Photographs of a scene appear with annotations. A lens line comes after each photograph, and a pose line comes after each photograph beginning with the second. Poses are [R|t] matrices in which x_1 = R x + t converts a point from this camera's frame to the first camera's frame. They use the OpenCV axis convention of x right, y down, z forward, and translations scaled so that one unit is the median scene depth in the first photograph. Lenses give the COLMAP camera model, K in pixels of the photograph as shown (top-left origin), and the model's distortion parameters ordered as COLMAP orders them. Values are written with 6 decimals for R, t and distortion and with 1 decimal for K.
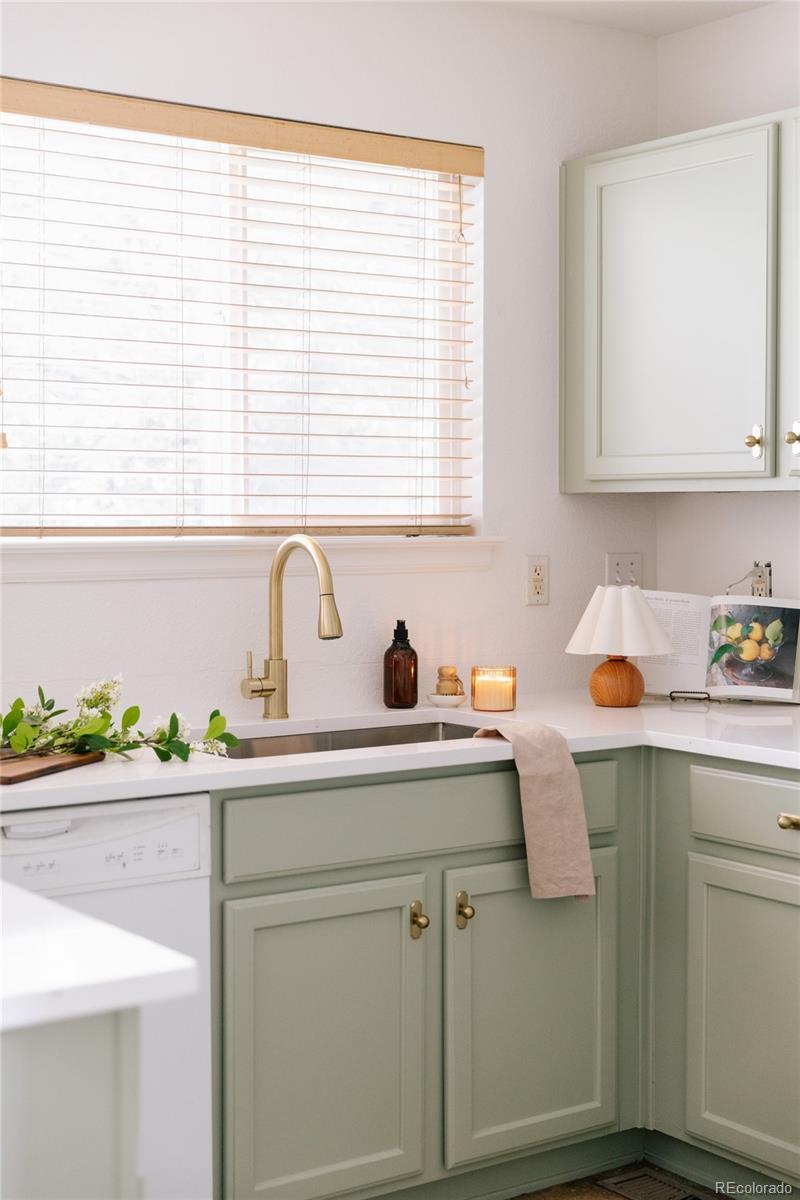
lens RADIAL K [[1768.3, 0, 397.3], [0, 1768.3, 599.5], [0, 0, 1]] dist [-0.034128, 0.000000]
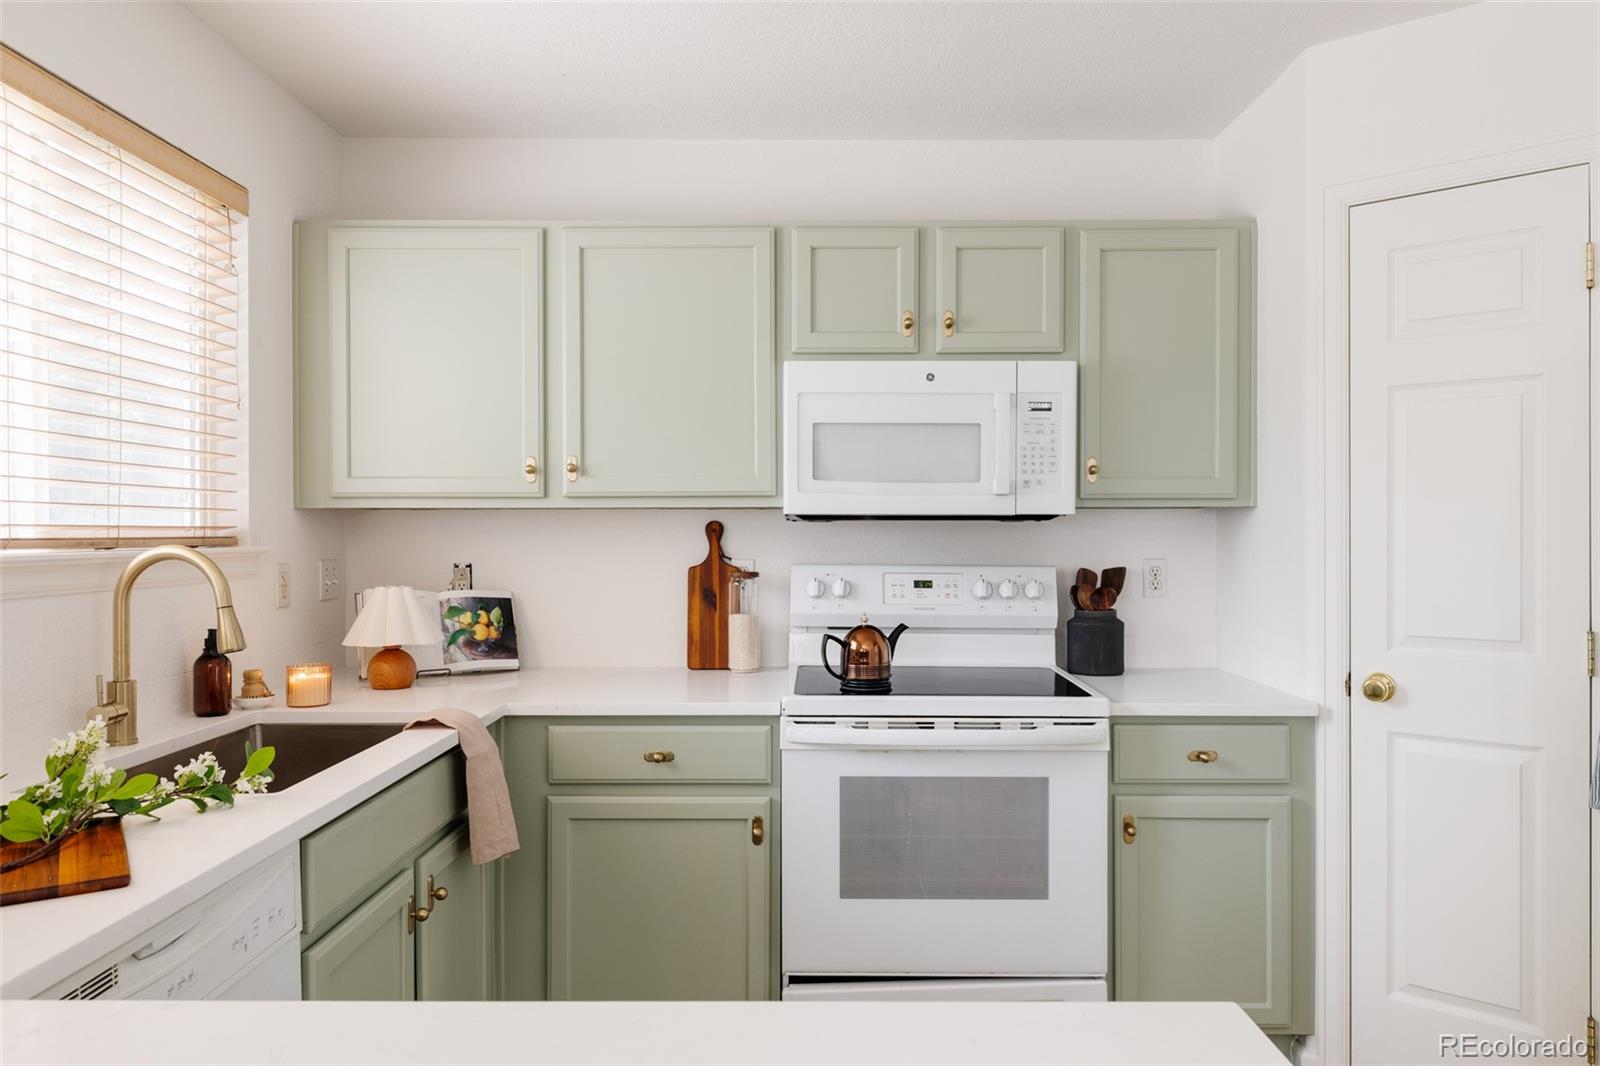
lens RADIAL K [[1060.7, 0, 796.4], [0, 1060.7, 537.9], [0, 0, 1]] dist [0.010949, -0.020111]
pose [[0.580548, -0.006084, 0.814204, -0.297790], [0.042458, 0.998838, -0.022810, -0.012485], [-0.813119, 0.047811, 0.580131, 0.364986]]
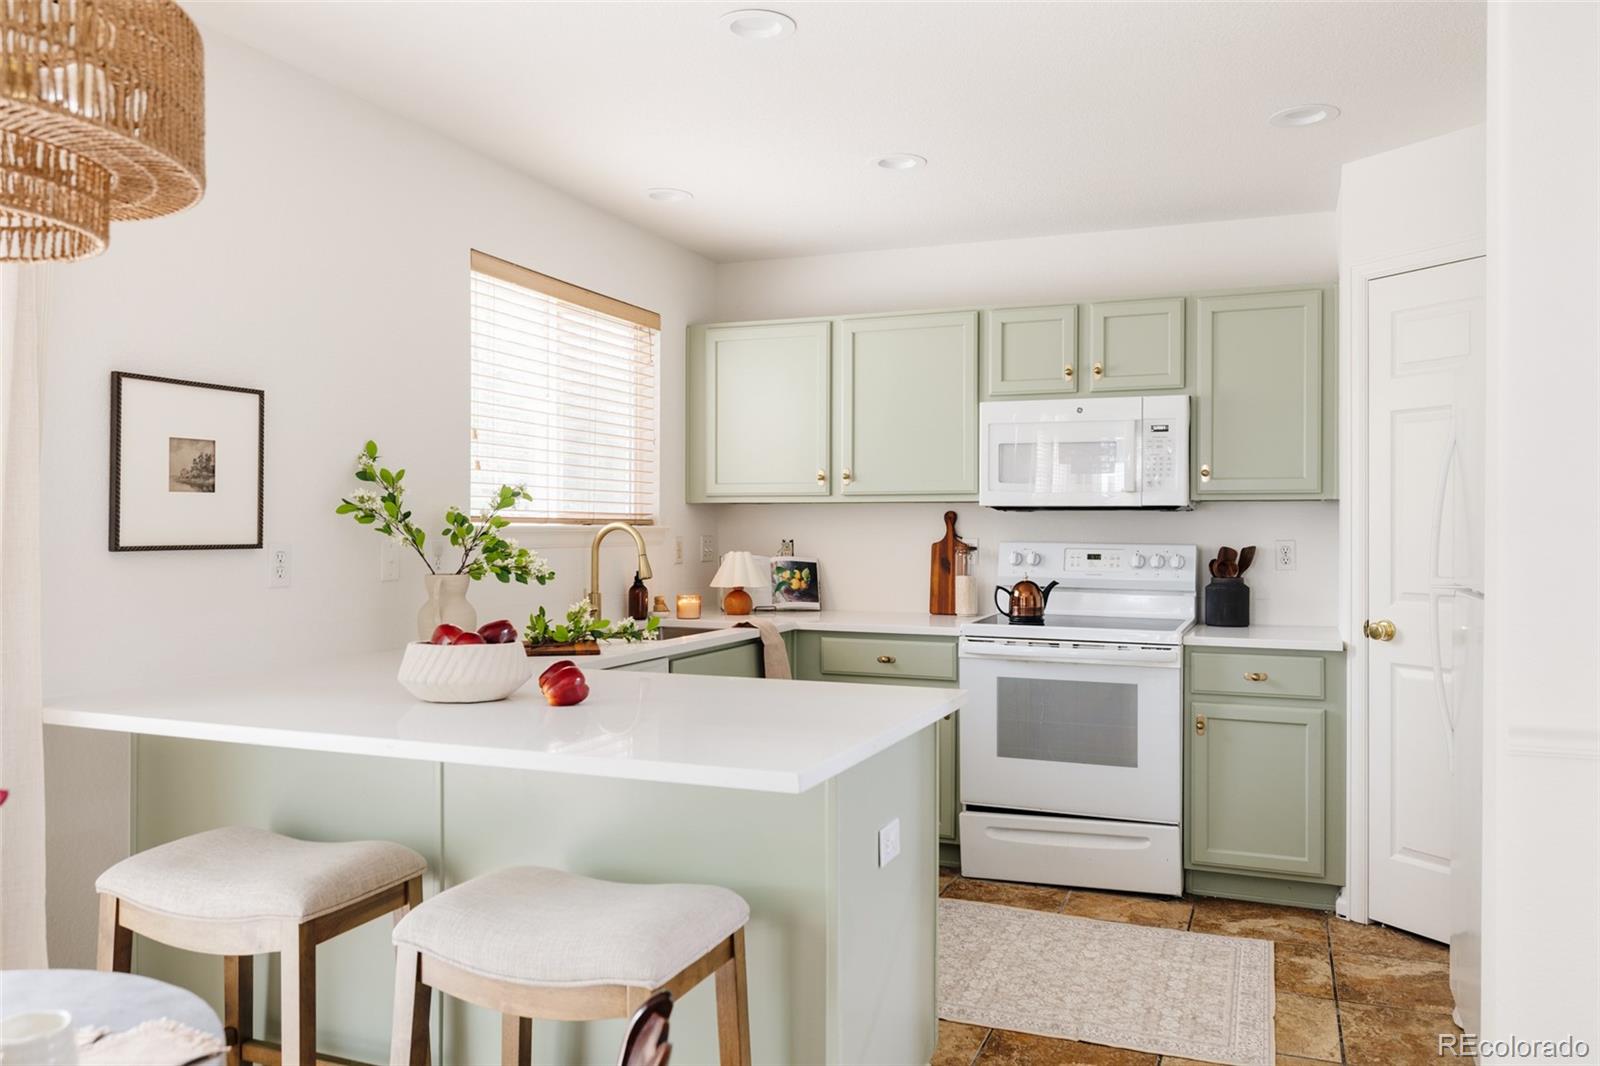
lens RADIAL K [[1147.0, 0, 808.7], [0, 1147.0, 536.9], [0, 0, 1]] dist [0.010130, -0.001420]
pose [[0.837970, -0.001284, 0.545715, -0.487836], [0.024264, 0.999096, -0.034908, 0.021660], [-0.545177, 0.042494, 0.837243, -0.078639]]
